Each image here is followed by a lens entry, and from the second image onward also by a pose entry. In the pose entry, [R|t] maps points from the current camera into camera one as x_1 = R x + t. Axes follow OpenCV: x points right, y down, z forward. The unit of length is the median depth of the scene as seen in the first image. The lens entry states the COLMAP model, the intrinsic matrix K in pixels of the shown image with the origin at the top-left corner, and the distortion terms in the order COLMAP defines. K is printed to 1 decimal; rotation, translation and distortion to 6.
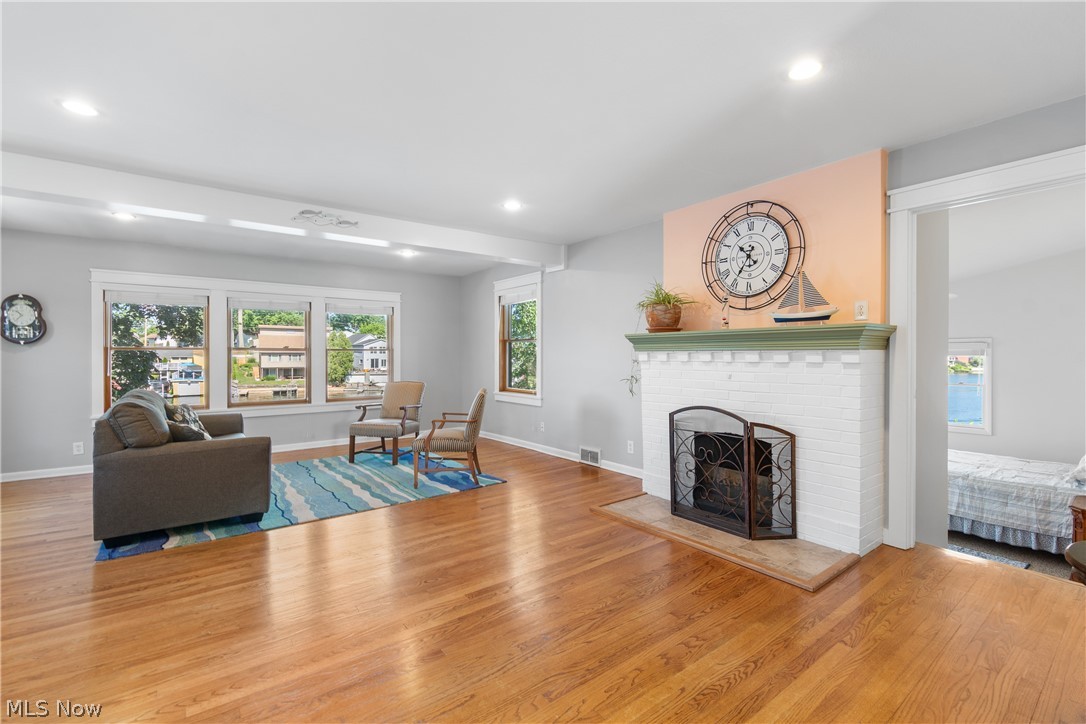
lens RADIAL K [[482.2, 0, 552.6], [0, 482.2, 357.0], [0, 0, 1]] dist [0.000804, -0.000400]
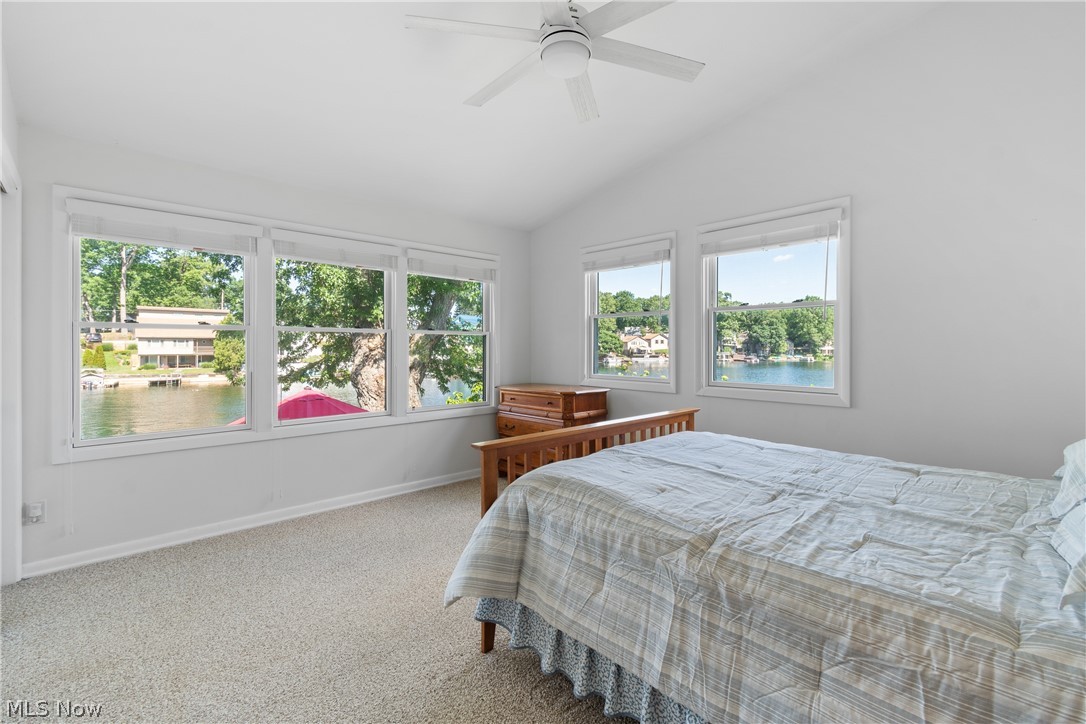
lens RADIAL K [[487.3, 0, 552.2], [0, 487.3, 347.0], [0, 0, 1]] dist [-0.000609, -0.000887]
pose [[0.993501, 0.002322, 0.113798, 0.831505], [-0.002224, 0.999997, -0.000989, 0.153363], [-0.113800, 0.000730, 0.993503, 0.824581]]
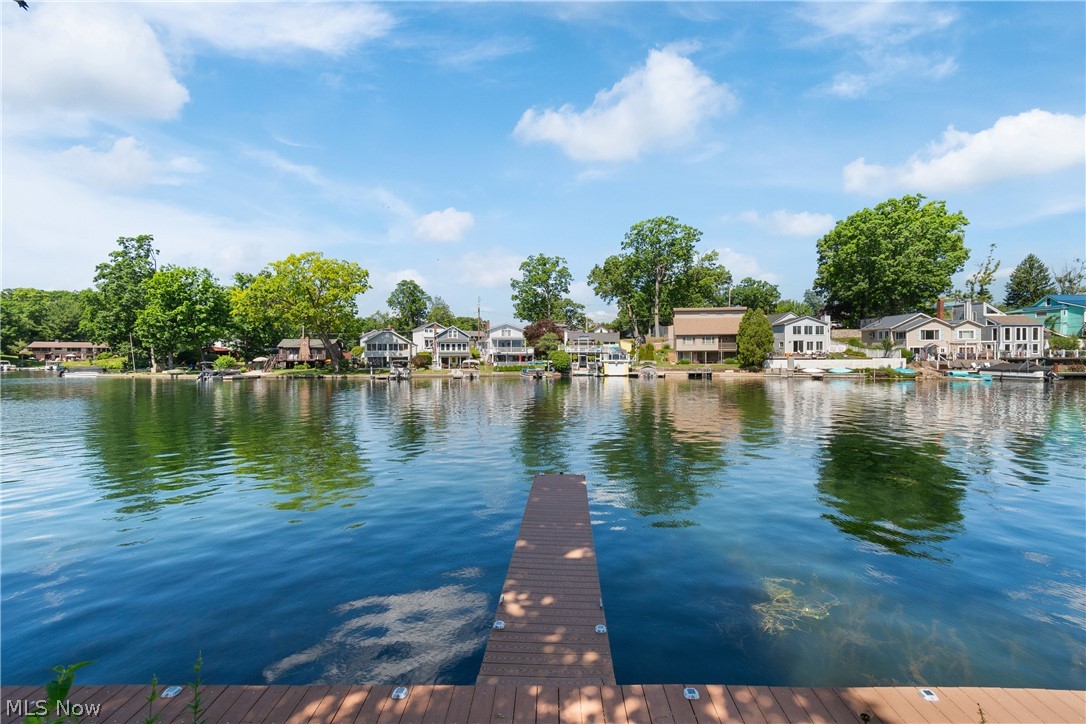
lens RADIAL K [[482.2, 0, 552.7], [0, 482.2, 365.7], [0, 0, 1]] dist [0.002745, 0.000143]
pose [[0.710996, 0.007540, -0.703155, -2.068144], [0.001103, 0.999929, 0.011838, 0.833262], [0.703195, -0.009193, 0.710938, 2.847335]]
